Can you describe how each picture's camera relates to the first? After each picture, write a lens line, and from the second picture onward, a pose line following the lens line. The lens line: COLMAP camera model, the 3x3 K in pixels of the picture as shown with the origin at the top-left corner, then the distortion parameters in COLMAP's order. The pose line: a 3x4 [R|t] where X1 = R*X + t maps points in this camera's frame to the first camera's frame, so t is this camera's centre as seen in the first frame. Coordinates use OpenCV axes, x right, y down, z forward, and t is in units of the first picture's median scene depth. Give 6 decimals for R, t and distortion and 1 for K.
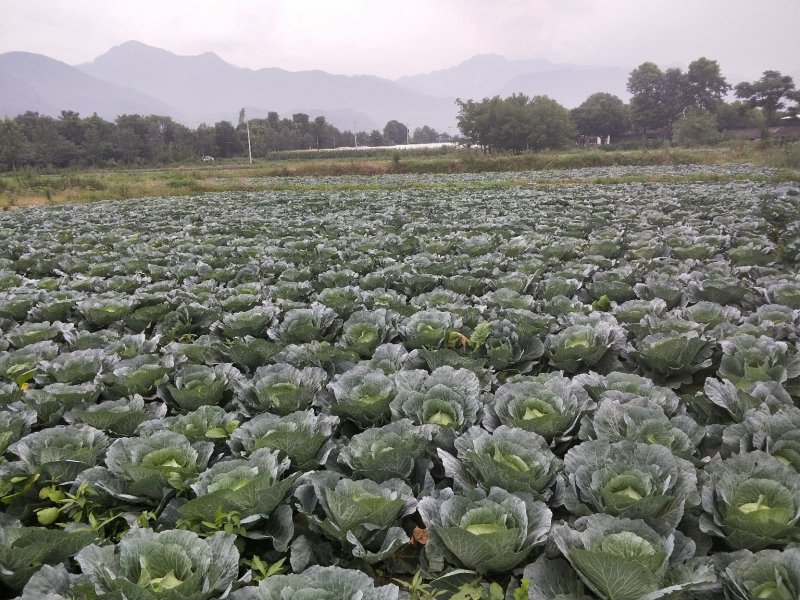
lens RADIAL K [[652.6, 0, 401.1], [0, 652.6, 300.6], [0, 0, 1]] dist [0.016421, -0.018822]
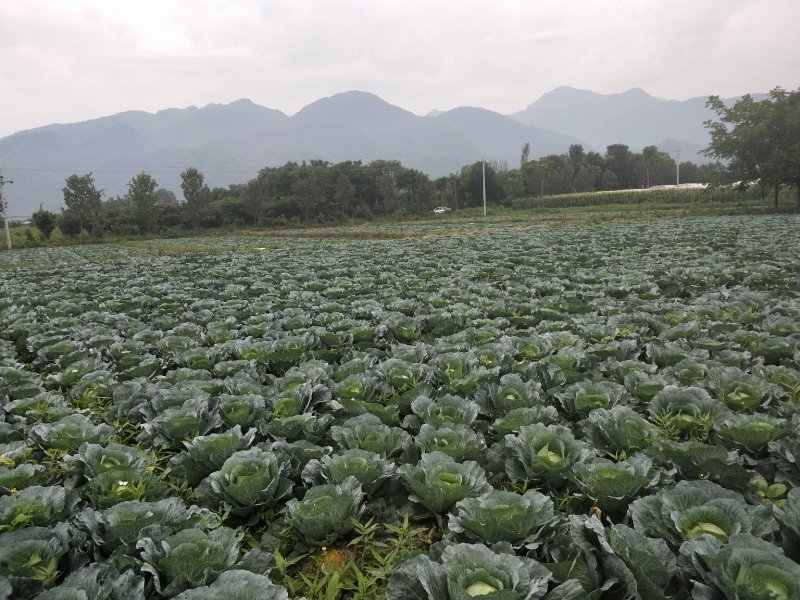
lens RADIAL K [[652.6, 0, 404.2], [0, 652.6, 302.5], [0, 0, 1]] dist [0.016421, -0.018822]
pose [[0.824616, 0.067438, -0.561659, 0.128323], [-0.095289, 0.995241, -0.020404, -0.085098], [0.557610, 0.070345, 0.827117, 0.329906]]
